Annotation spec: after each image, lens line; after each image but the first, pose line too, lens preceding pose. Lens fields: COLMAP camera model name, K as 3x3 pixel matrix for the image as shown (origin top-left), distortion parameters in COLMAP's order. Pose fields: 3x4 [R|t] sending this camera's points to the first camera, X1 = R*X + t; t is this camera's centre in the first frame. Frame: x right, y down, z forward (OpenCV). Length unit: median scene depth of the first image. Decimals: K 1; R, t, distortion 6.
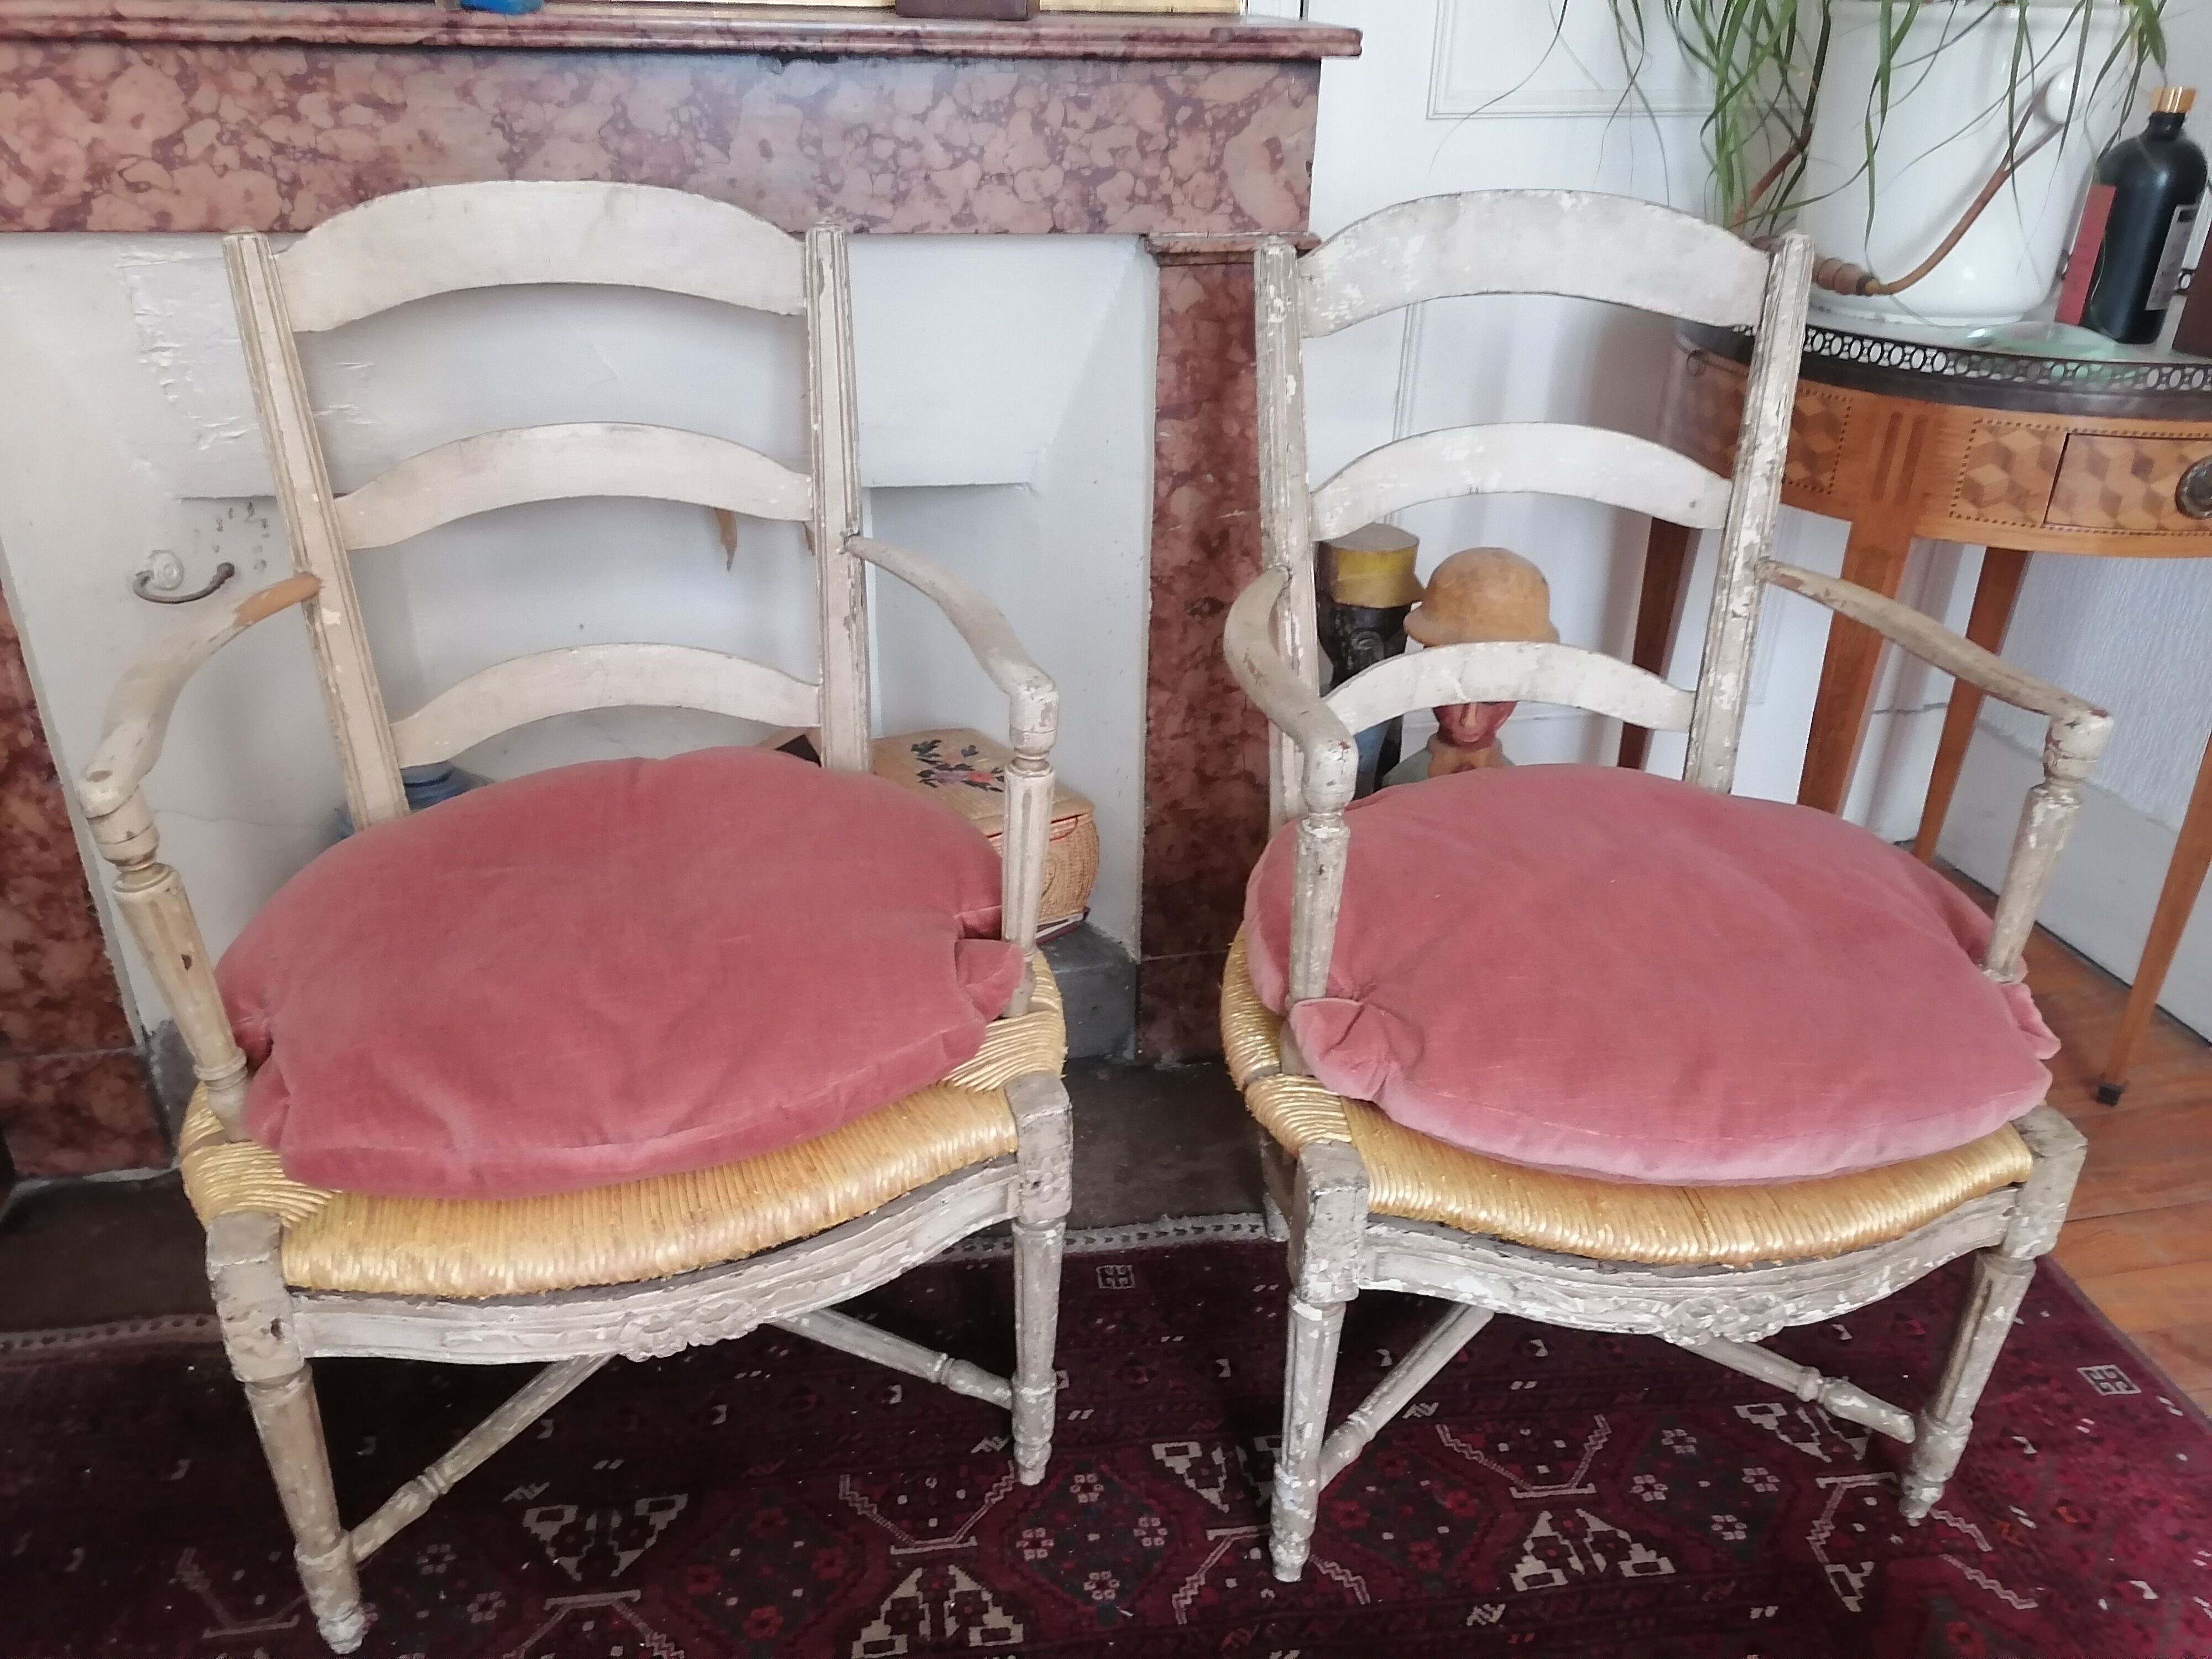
lens RADIAL K [[1669.9, 0, 1097.0], [0, 1669.9, 823.7], [0, 0, 1]] dist [0.113641, -0.144754]
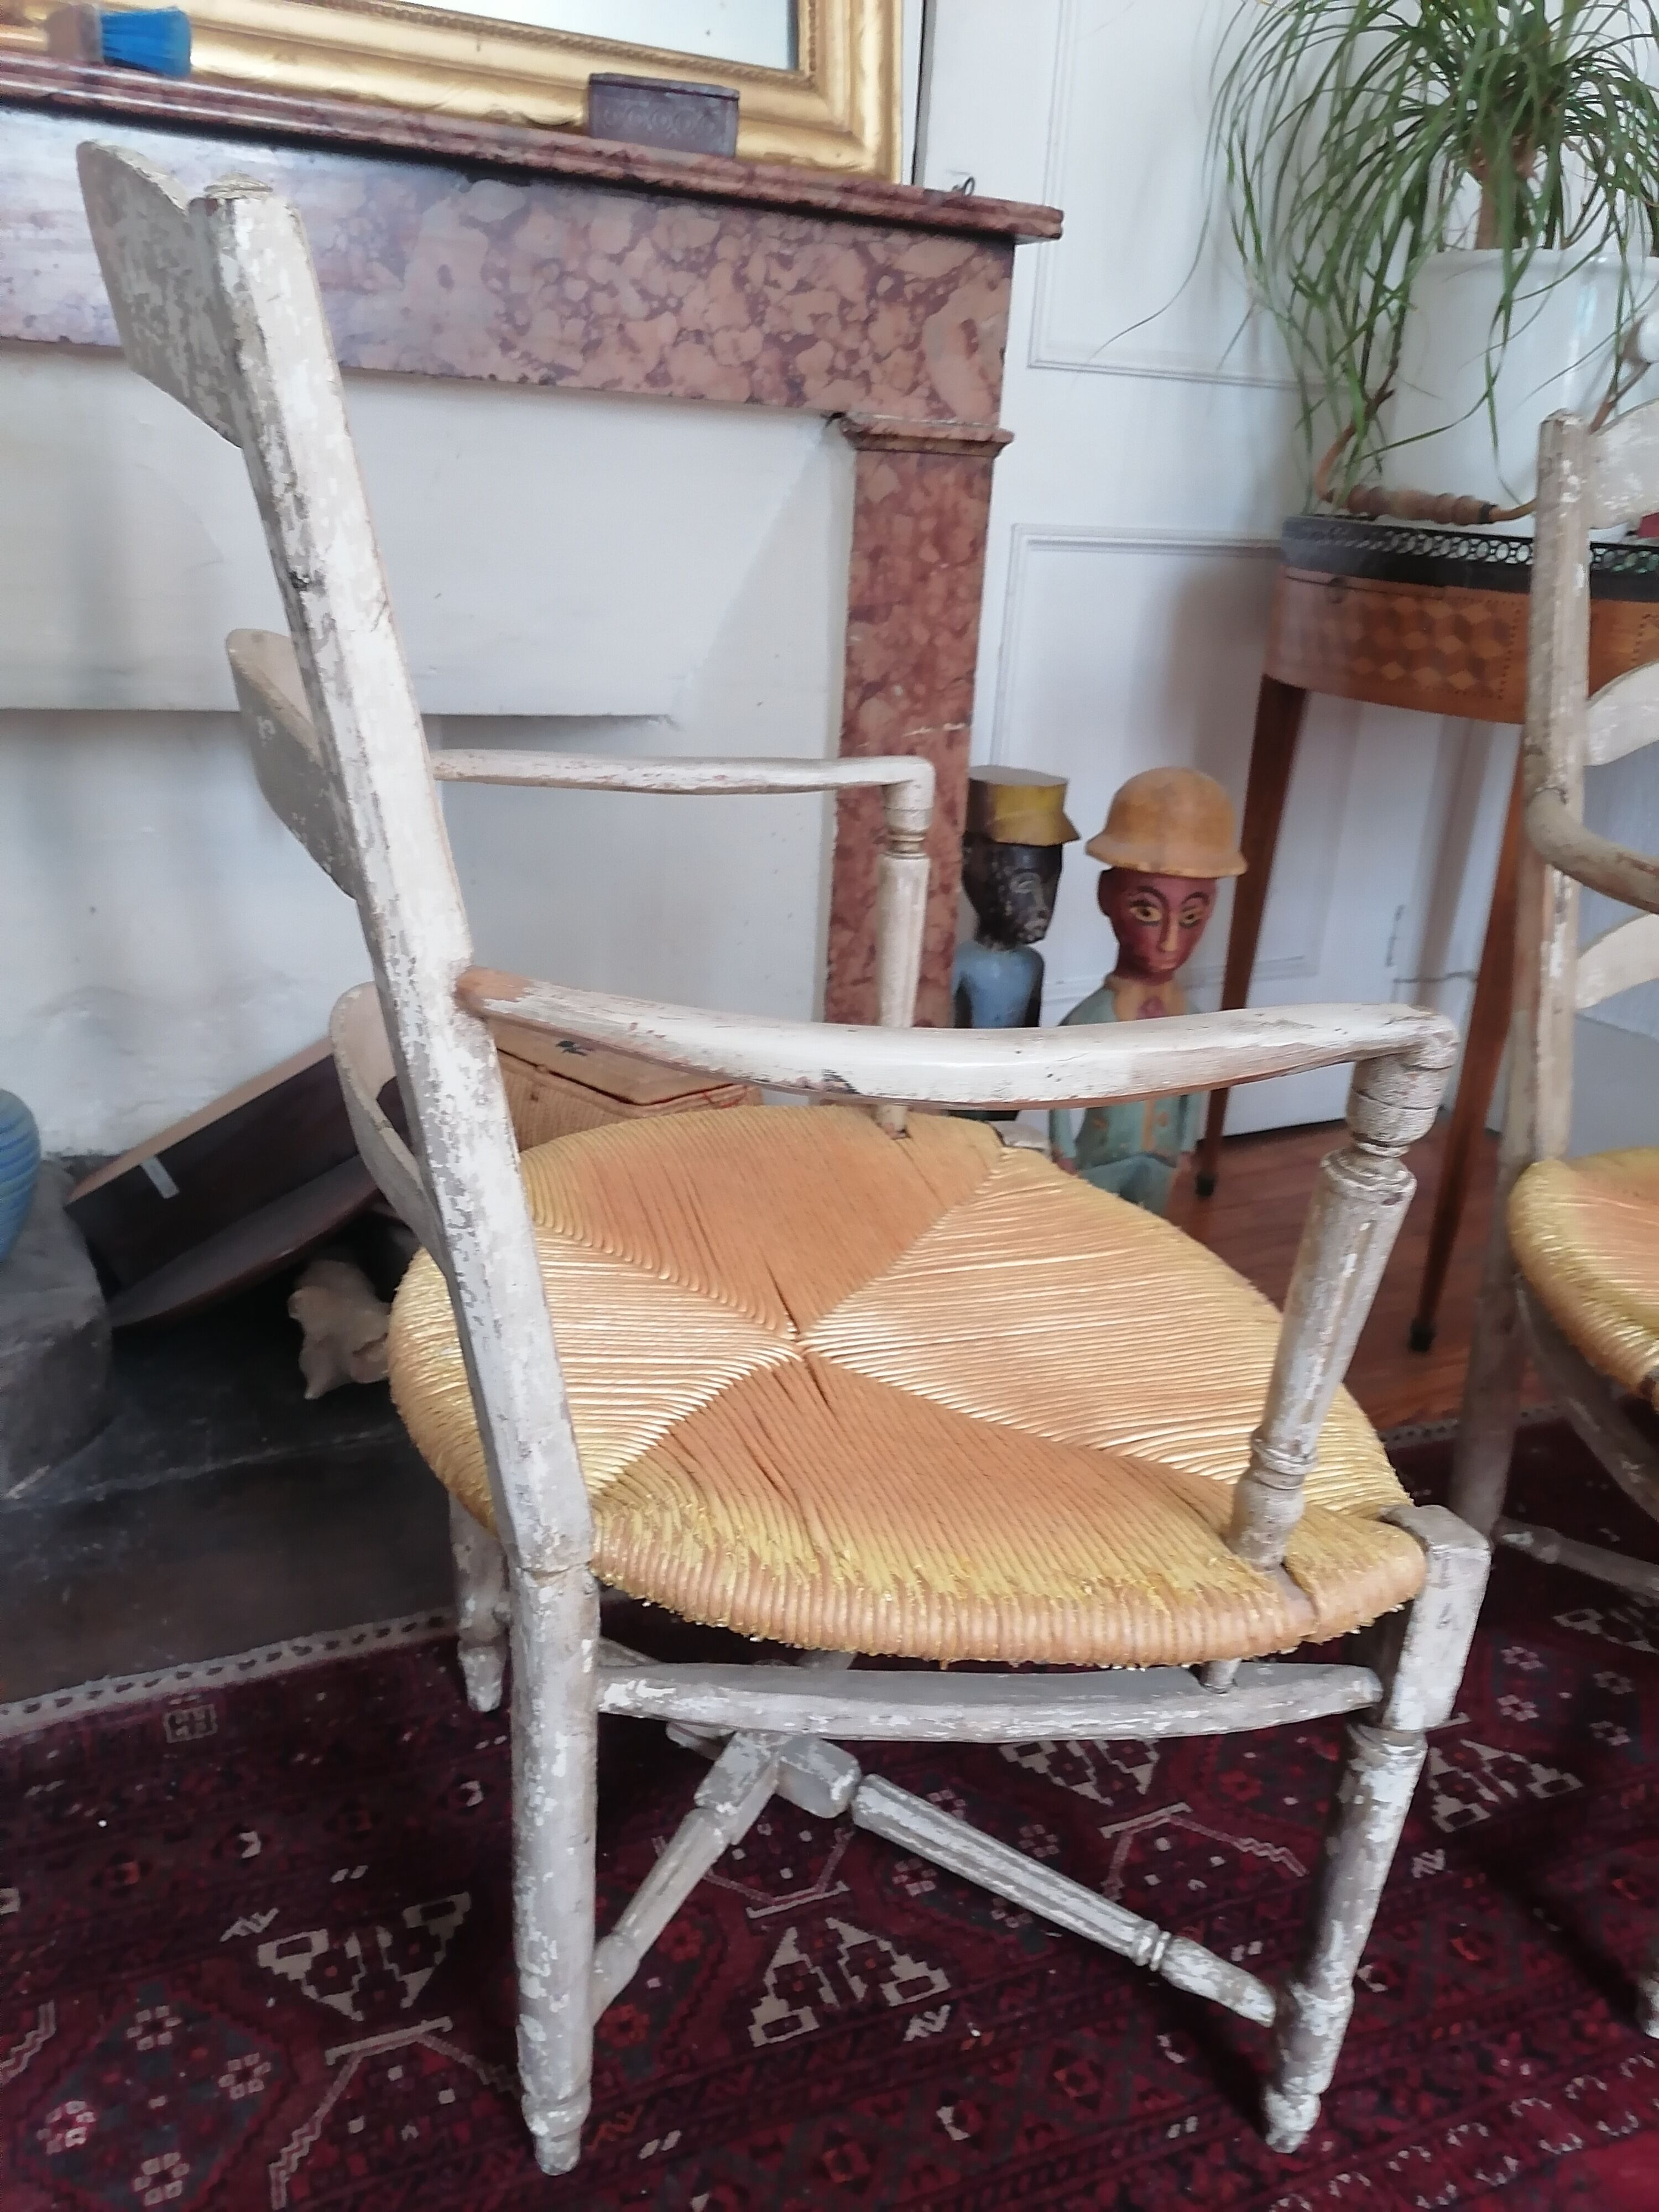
lens RADIAL K [[1666.5, 0, 820.2], [0, 1666.5, 1096.7], [0, 0, 1]] dist [0.071404, -0.091151]
pose [[0.966335, -0.054014, 0.251554, -0.243381], [0.079711, 0.992460, -0.093105, 0.110431], [-0.244628, 0.110022, 0.963355, 0.164465]]
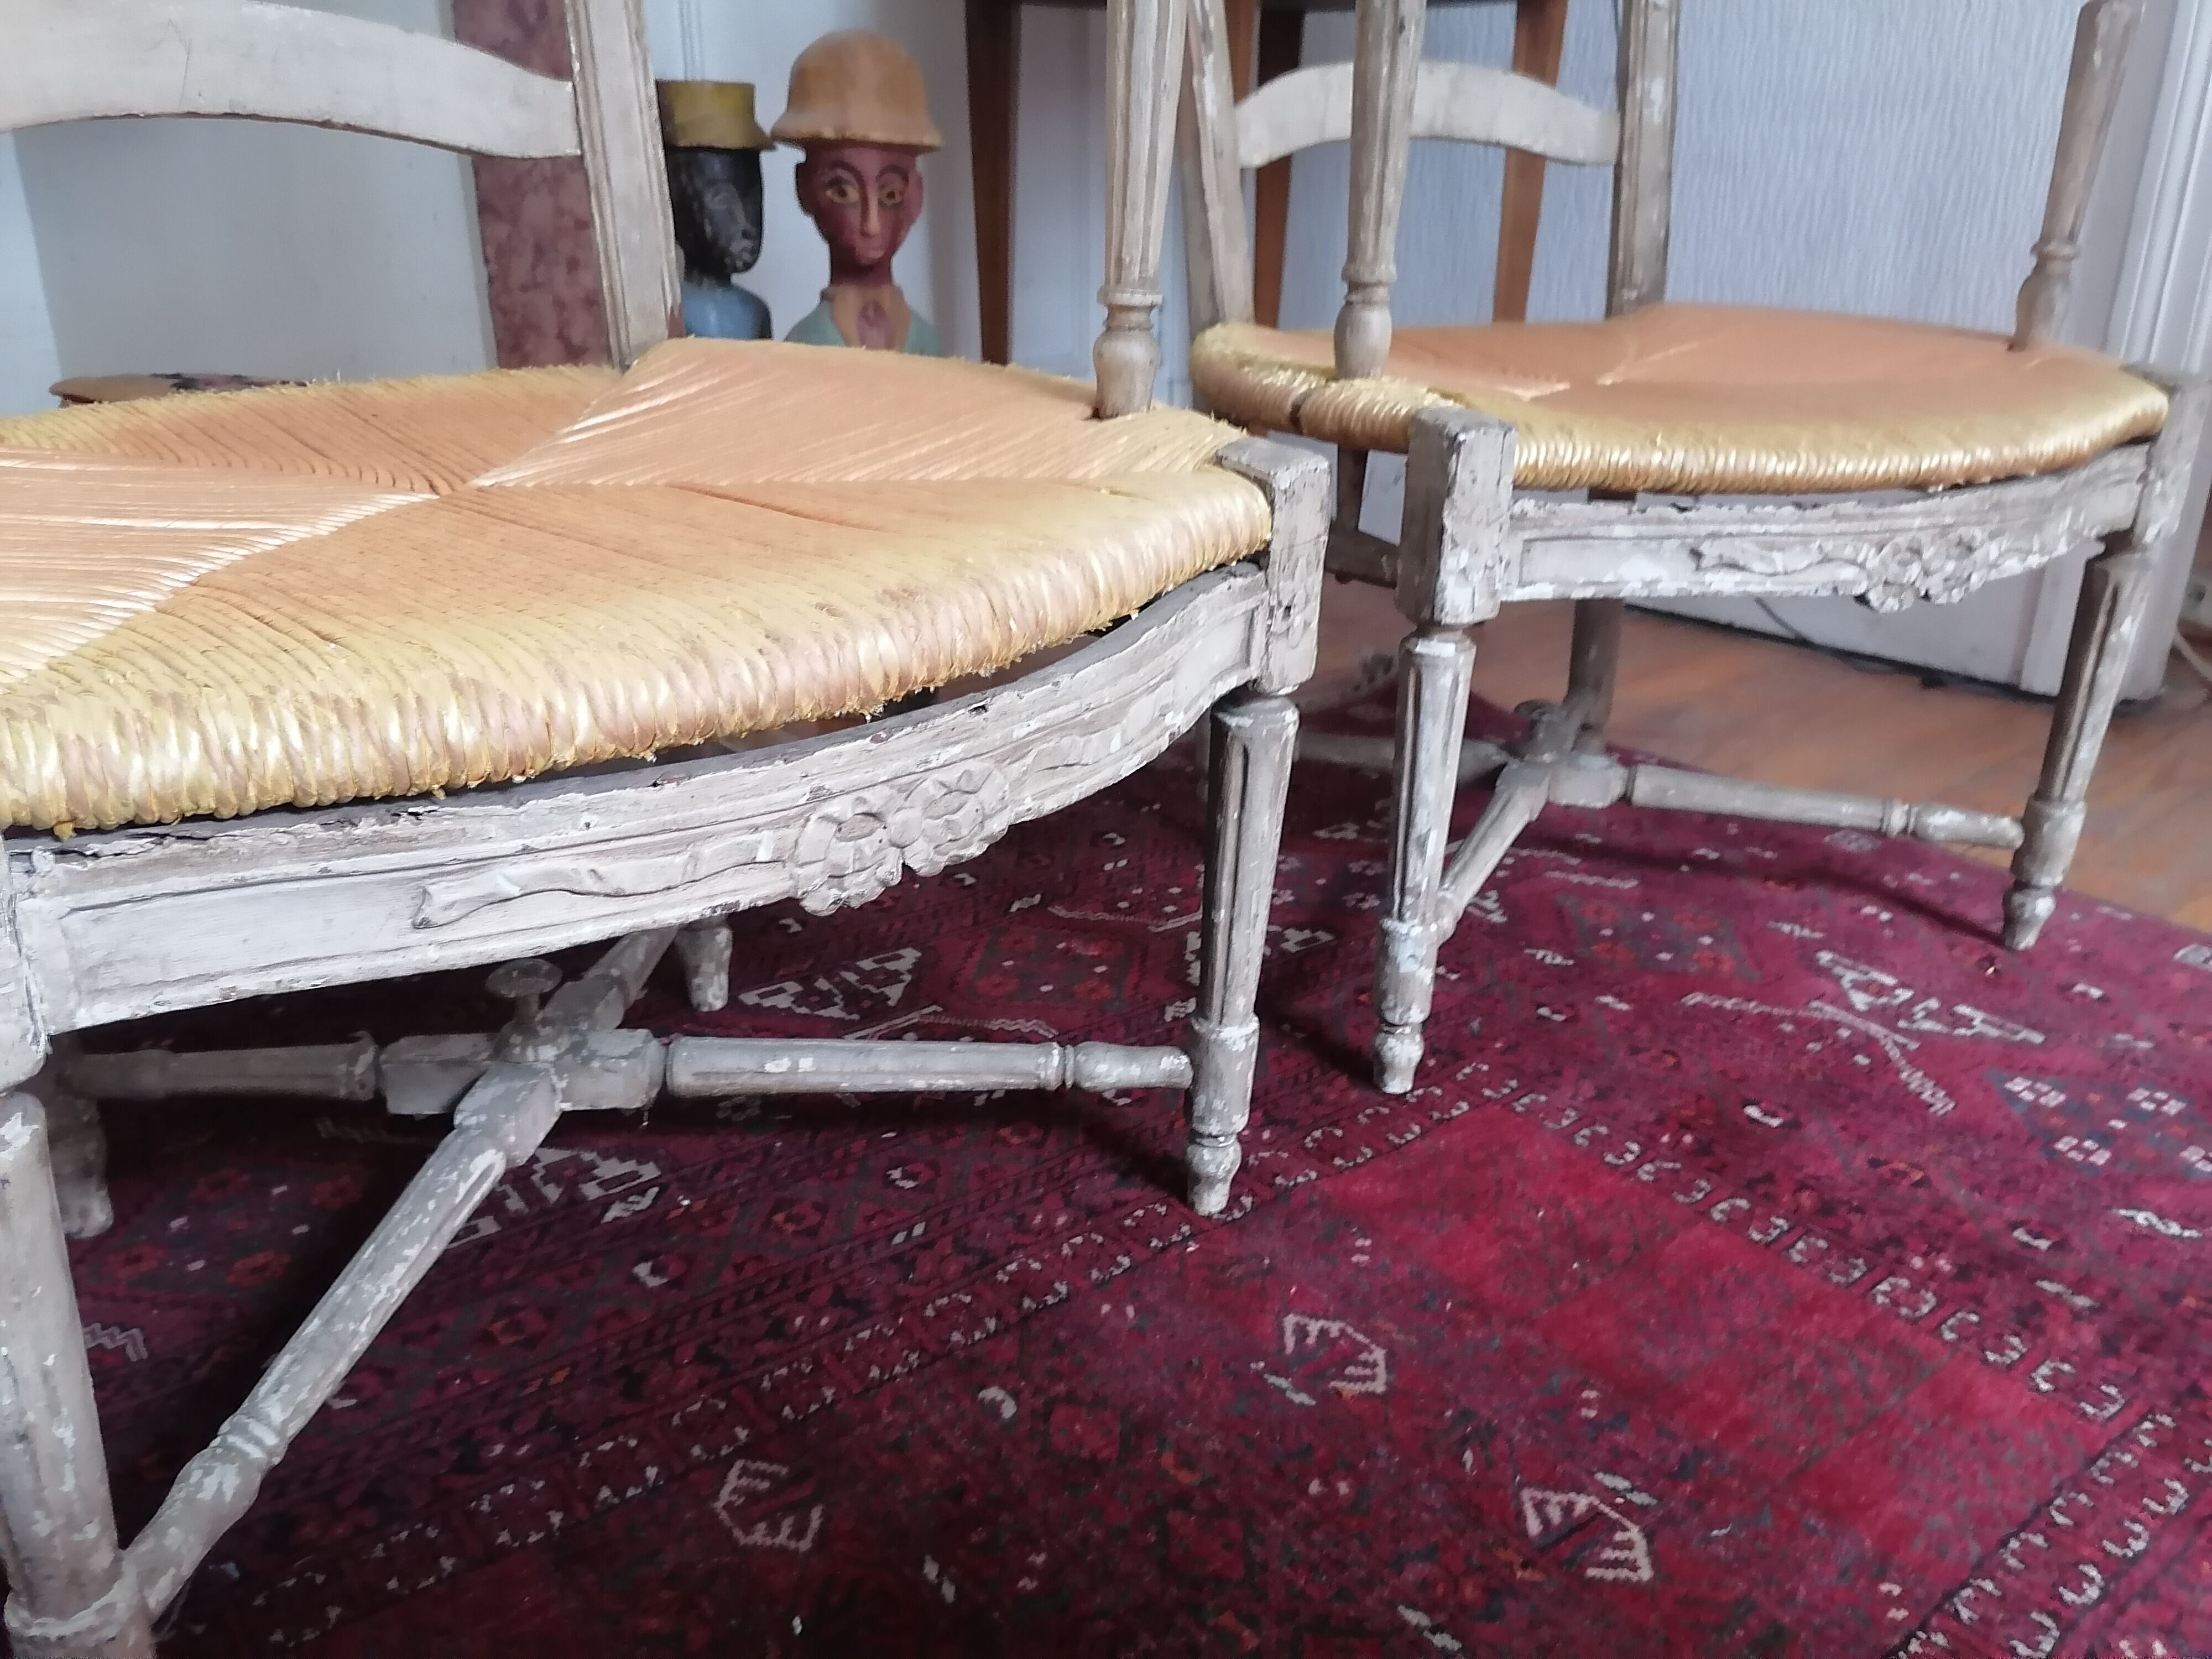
lens RADIAL K [[1670.5, 0, 1106.0], [0, 1670.5, 829.5], [0, 0, 1]] dist [0.103703, -0.147215]
pose [[0.874170, -0.190742, 0.446591, -0.147994], [0.224218, 0.974273, -0.022772, 0.339311], [-0.430758, 0.120041, 0.894448, 0.212906]]
